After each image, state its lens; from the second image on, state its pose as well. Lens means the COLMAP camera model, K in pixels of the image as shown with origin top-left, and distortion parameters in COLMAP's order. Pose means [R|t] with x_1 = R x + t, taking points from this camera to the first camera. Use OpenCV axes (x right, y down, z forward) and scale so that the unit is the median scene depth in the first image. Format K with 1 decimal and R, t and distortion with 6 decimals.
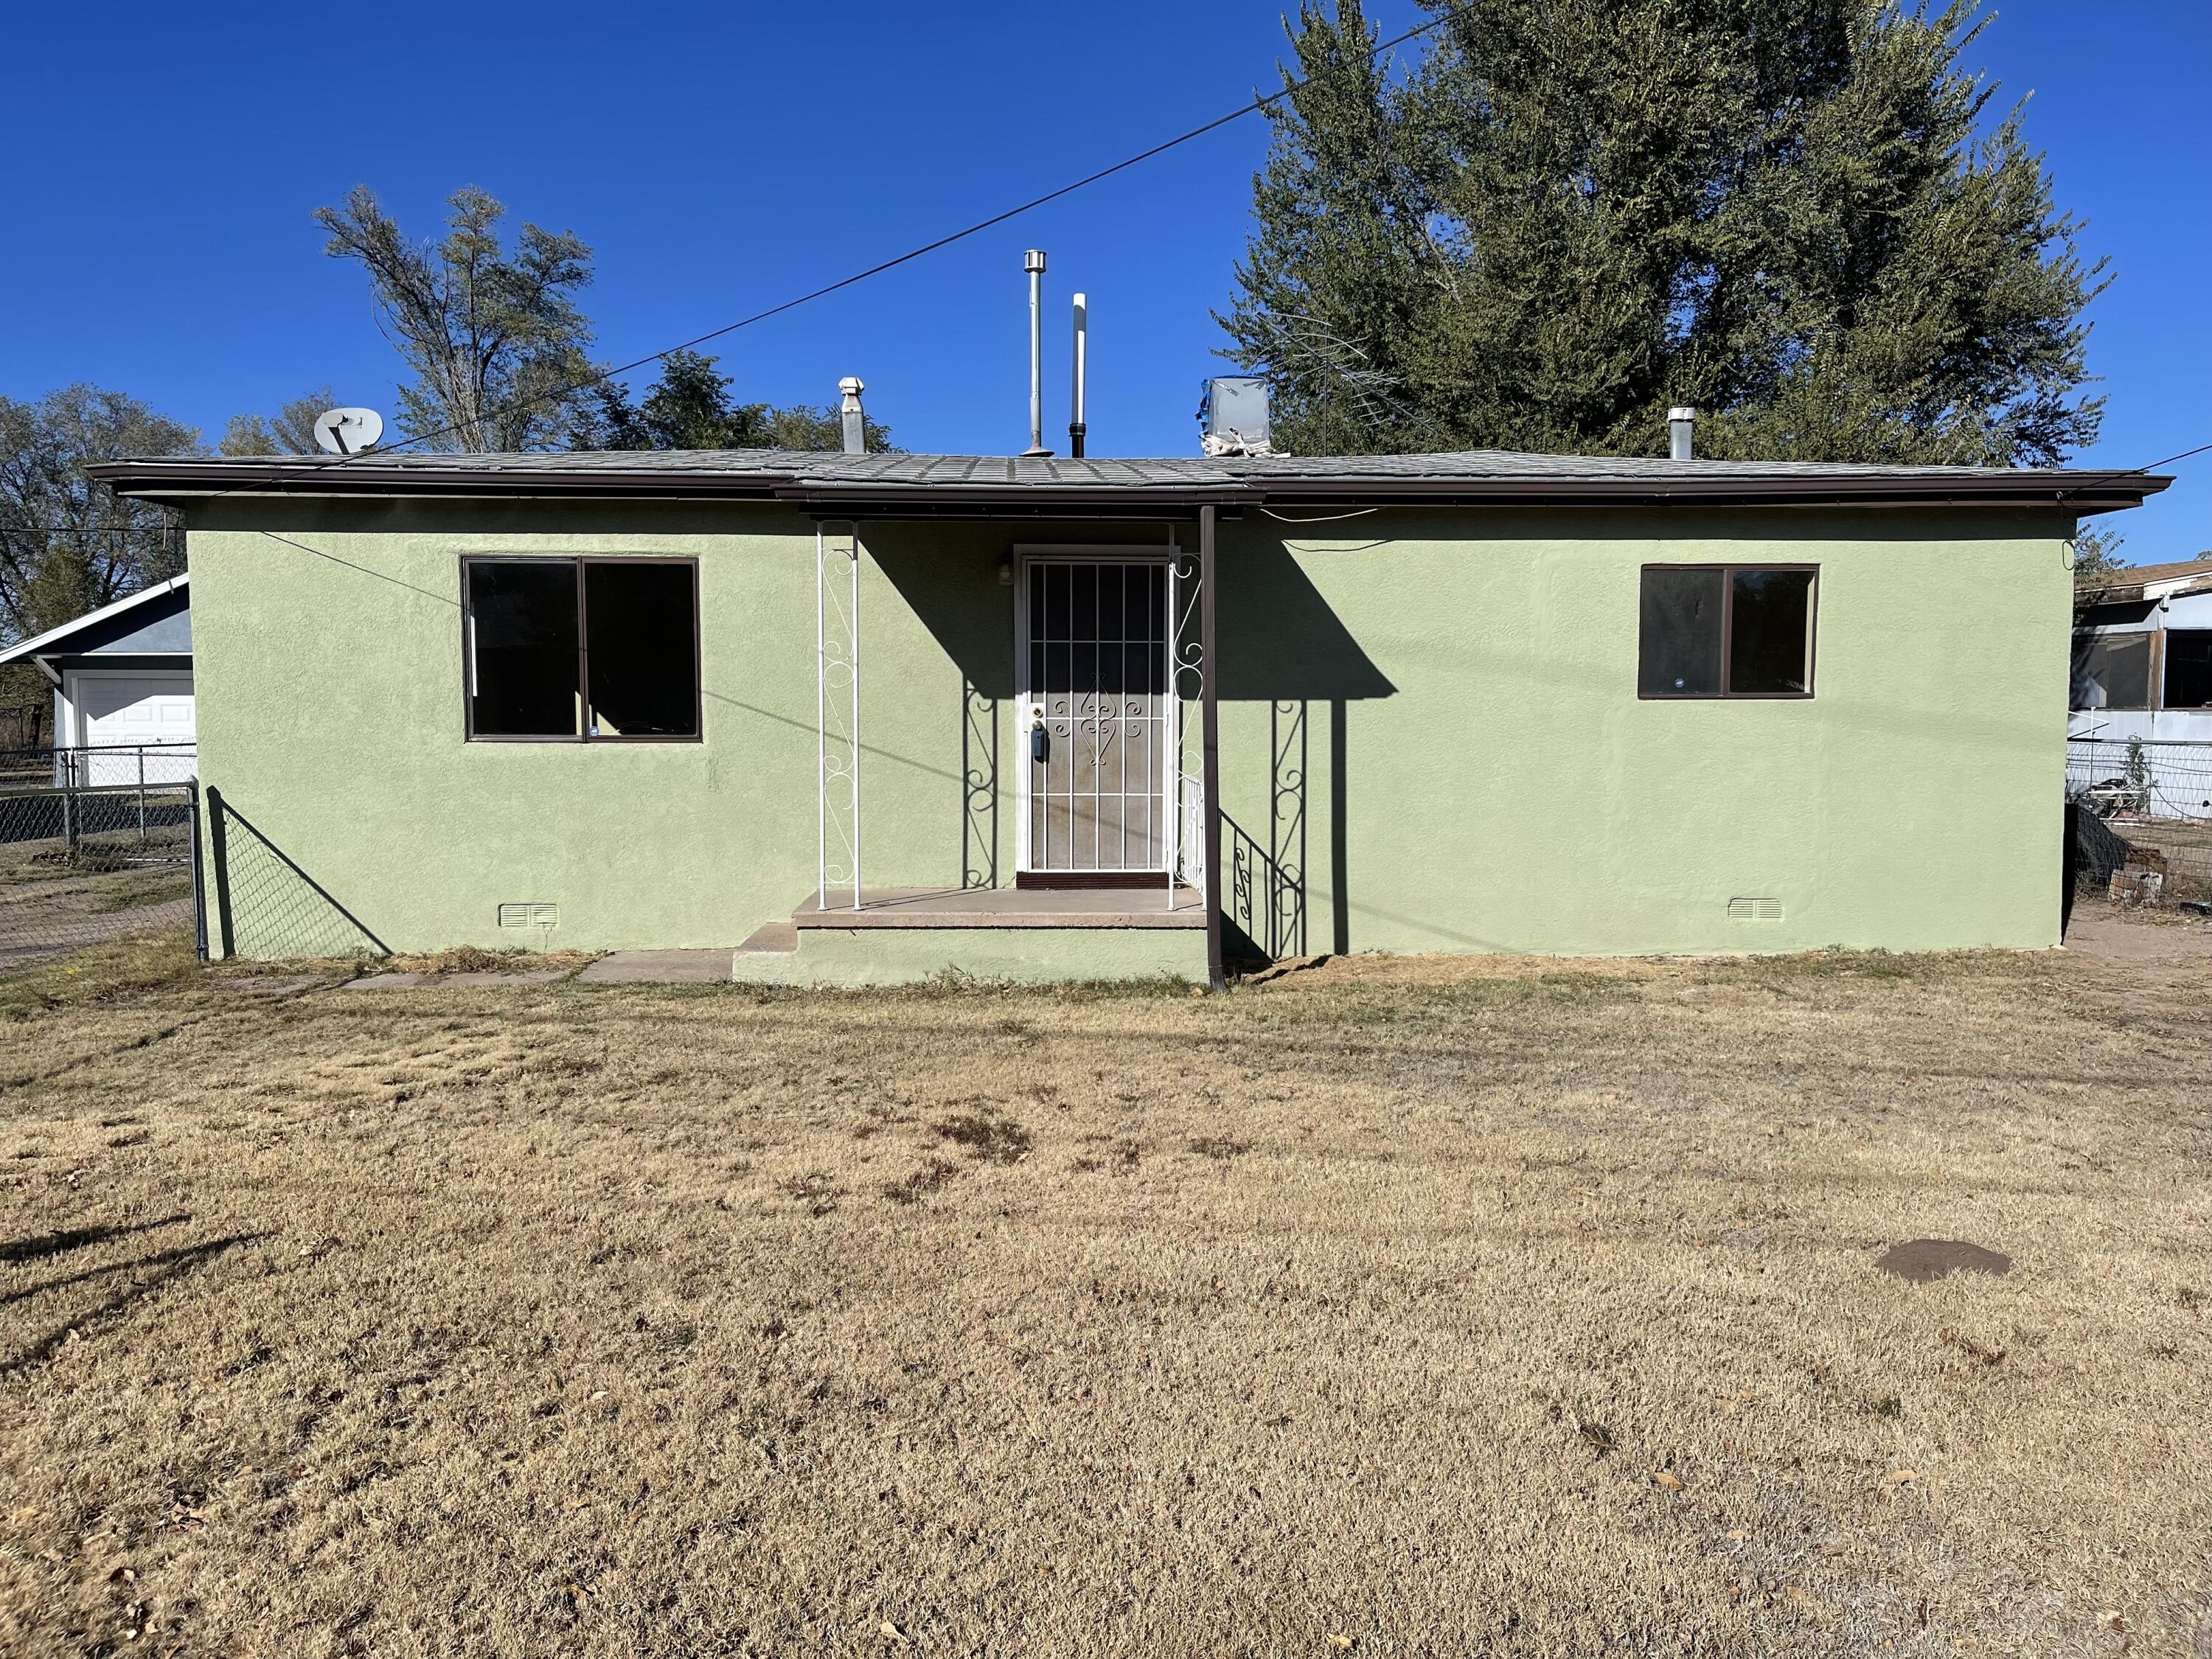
lens RADIAL K [[1658.1, 0, 1093.0], [0, 1658.1, 838.7], [0, 0, 1]] dist [0.078974, -0.109112]
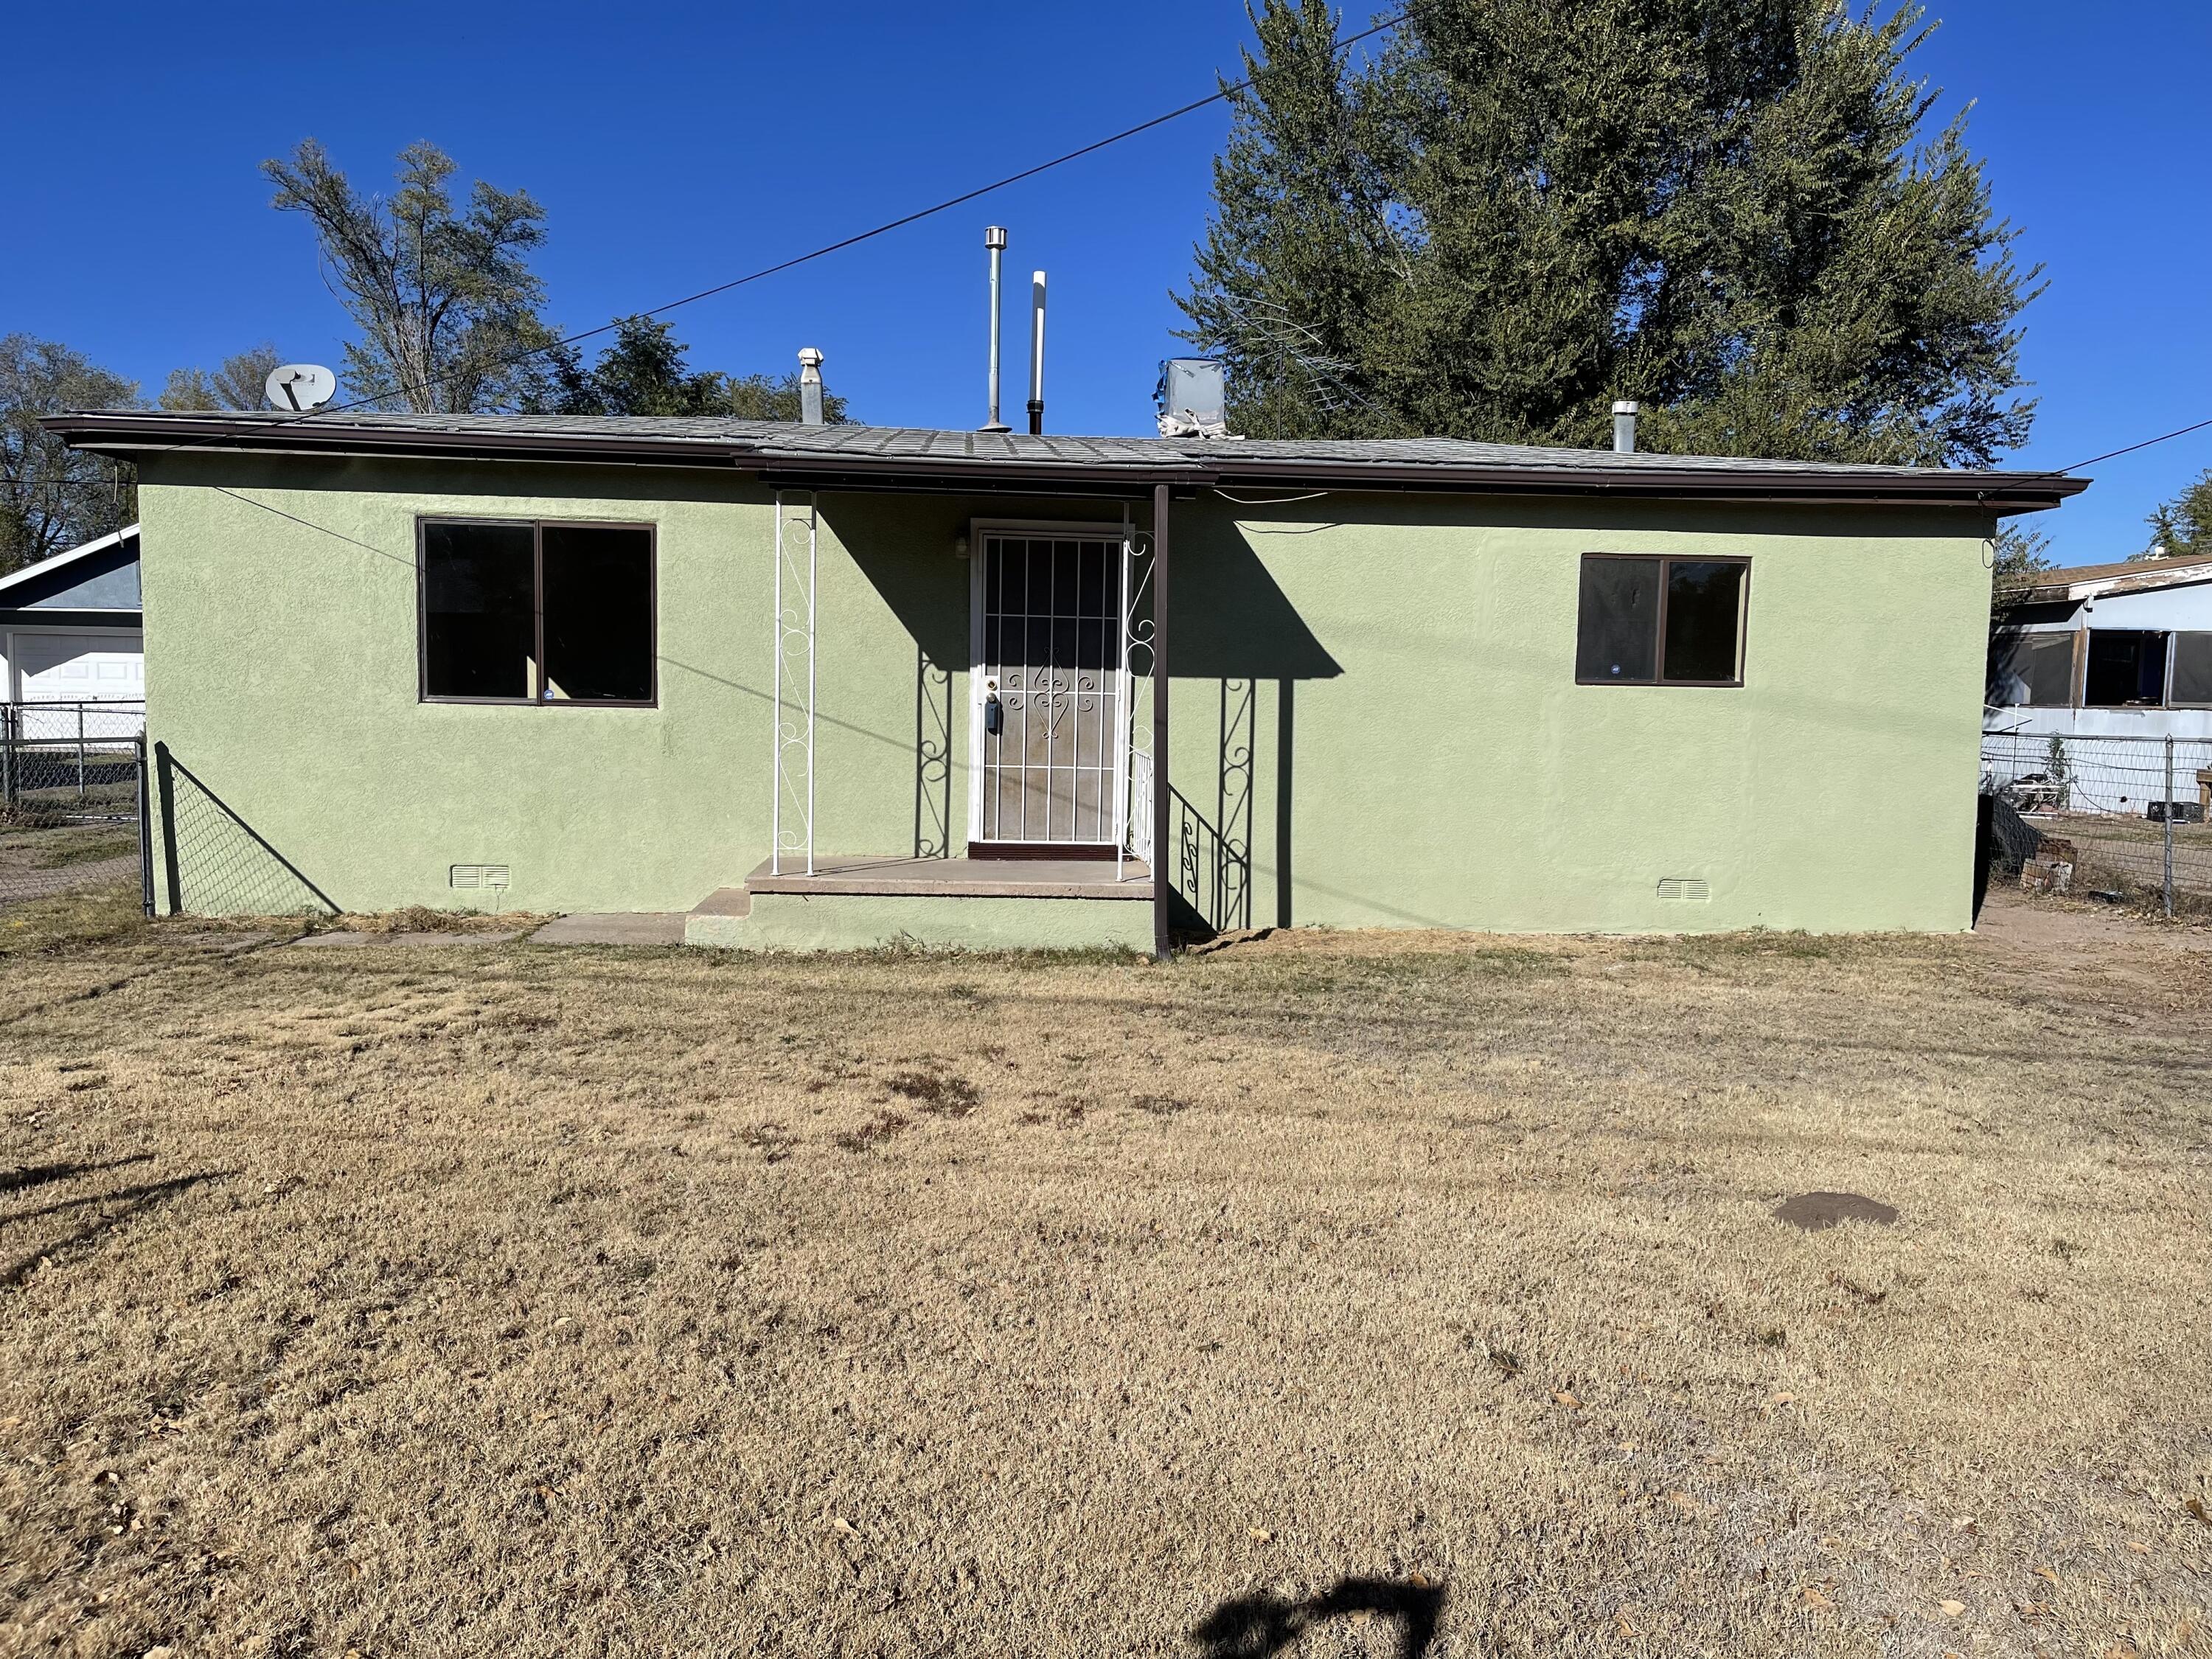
lens RADIAL K [[1651.4, 0, 1103.4], [0, 1651.4, 840.8], [0, 0, 1]] dist [0.076347, -0.101834]
pose [[0.999188, 0.017291, 0.036387, -0.000201], [-0.017816, 0.999741, 0.014157, 0.003591], [-0.036133, -0.014794, 0.999237, -0.014745]]
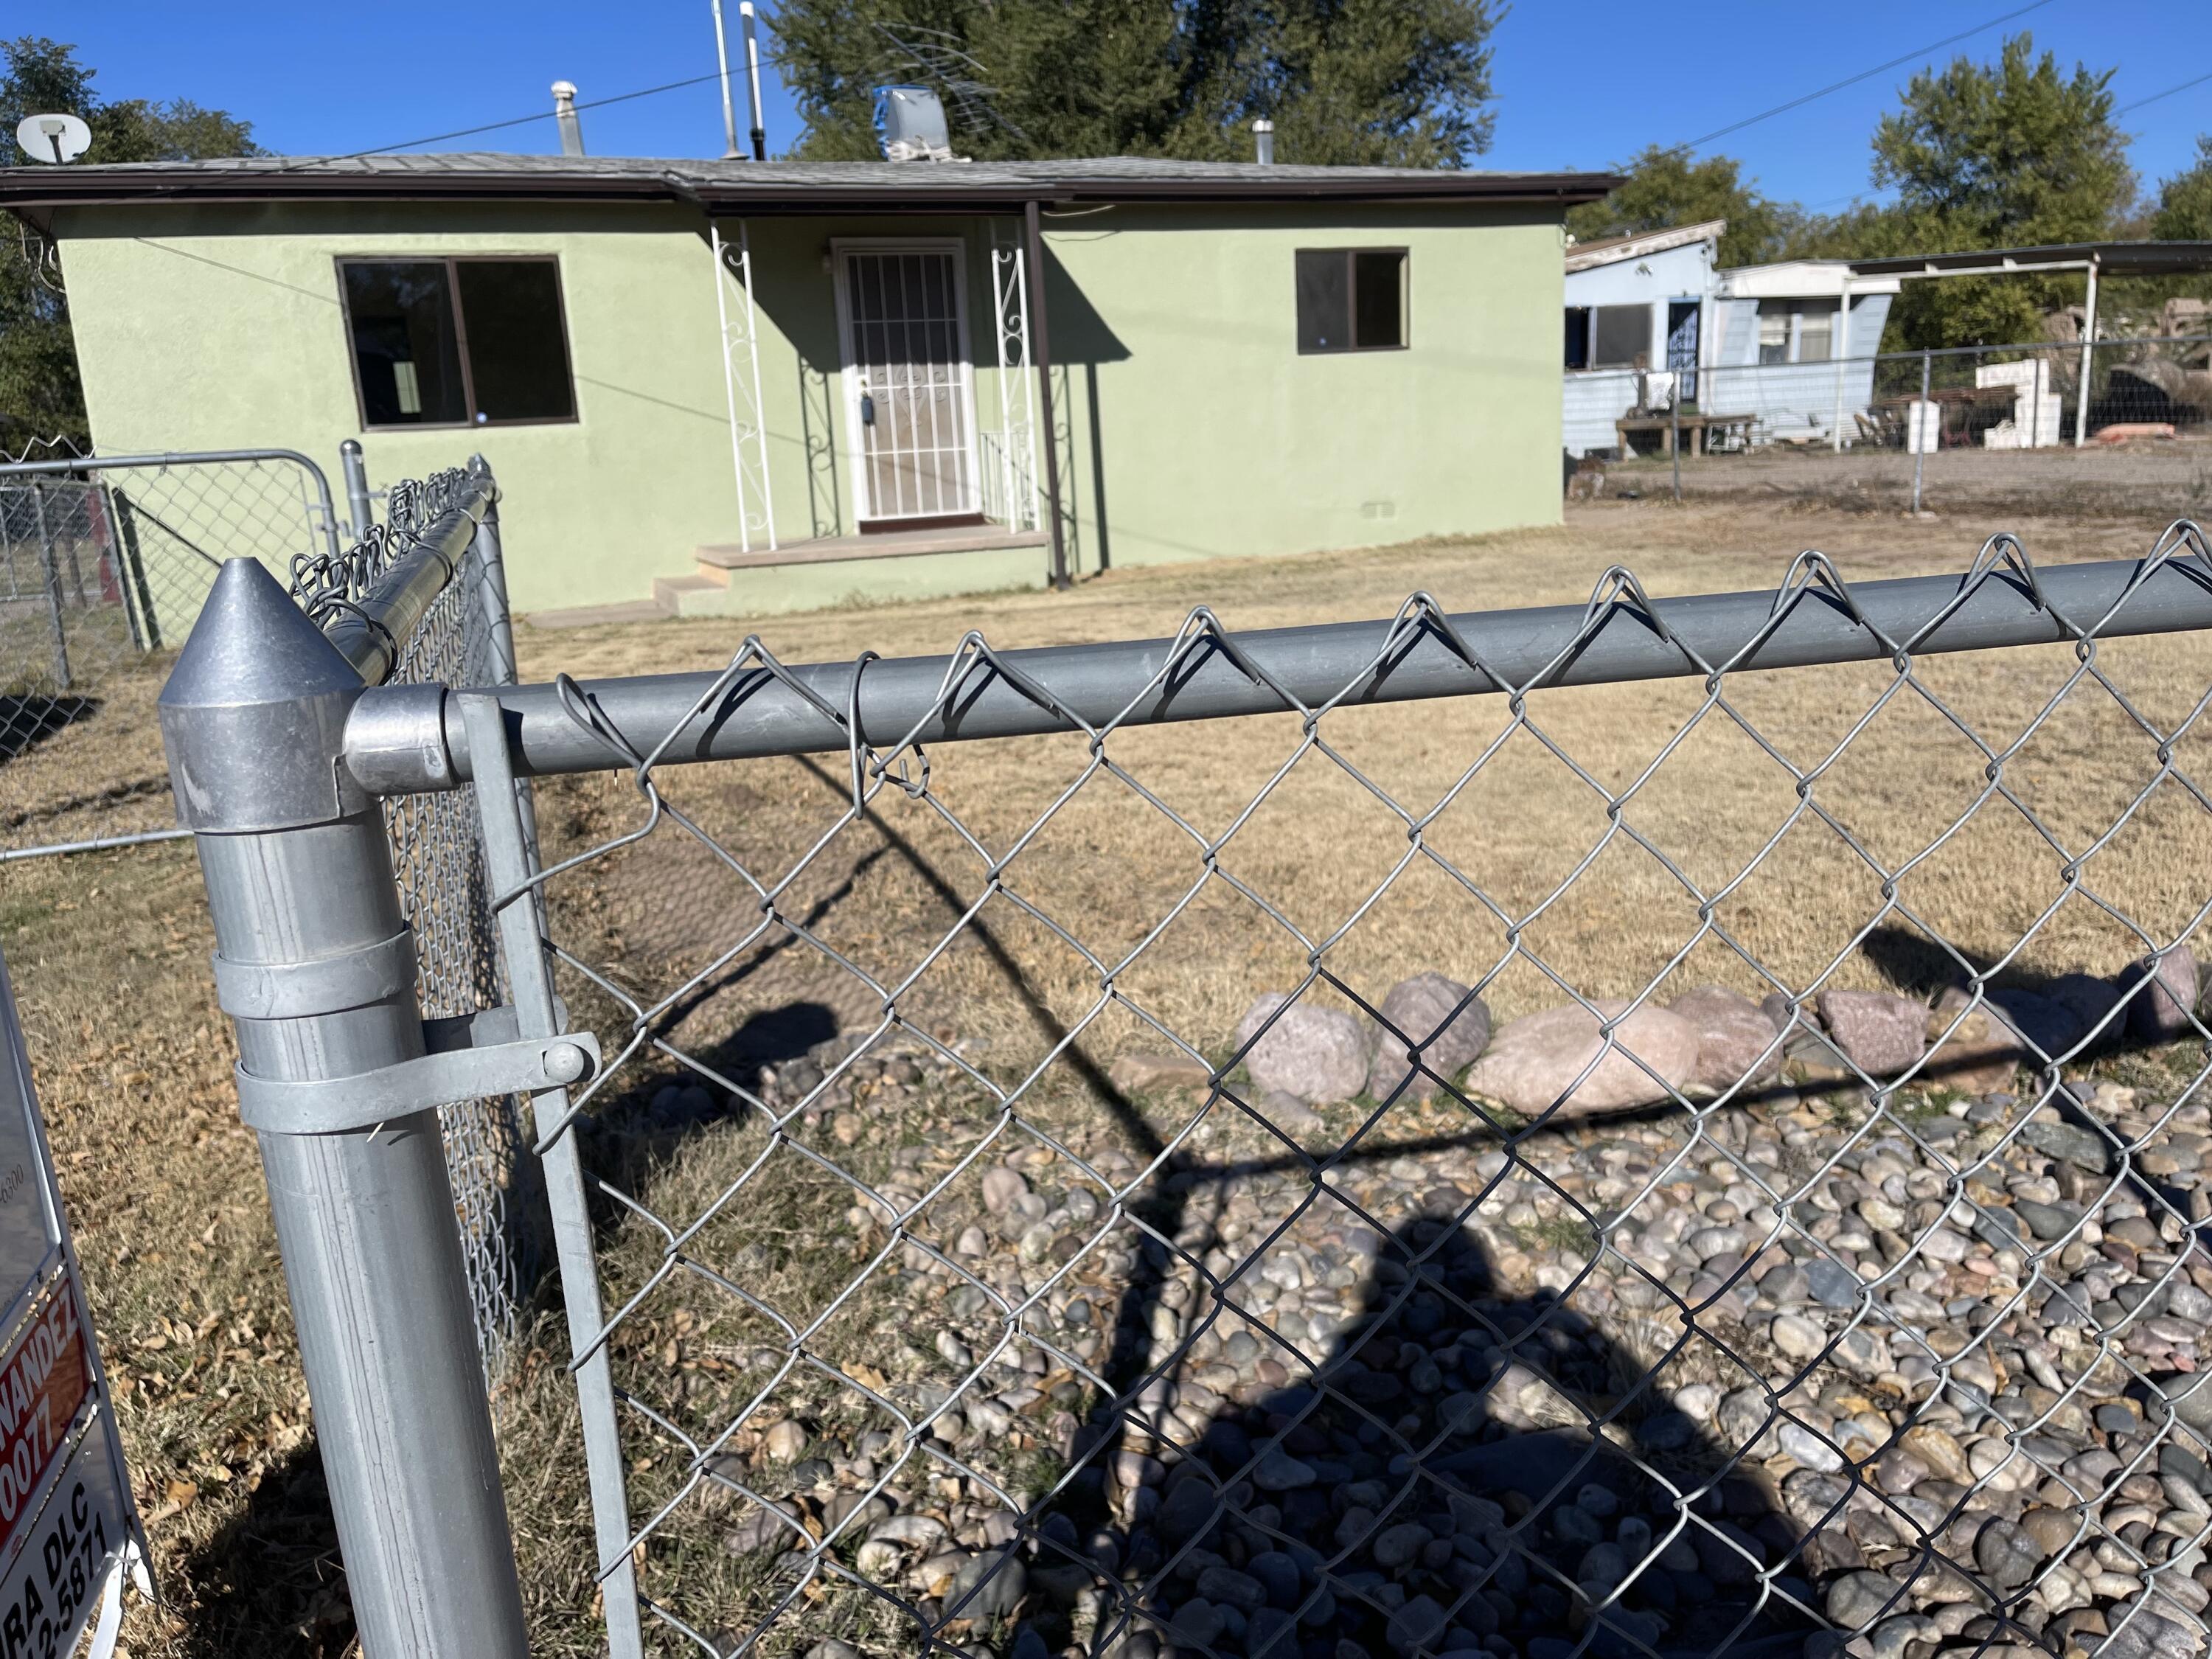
lens RADIAL K [[1667.2, 0, 1114.8], [0, 1667.2, 825.4], [0, 0, 1]] dist [0.058295, -0.081744]
pose [[0.930108, -0.135573, 0.341348, -0.321349], [0.082808, 0.982857, 0.164726, 0.053976], [-0.357829, -0.124947, 0.925390, -0.230369]]
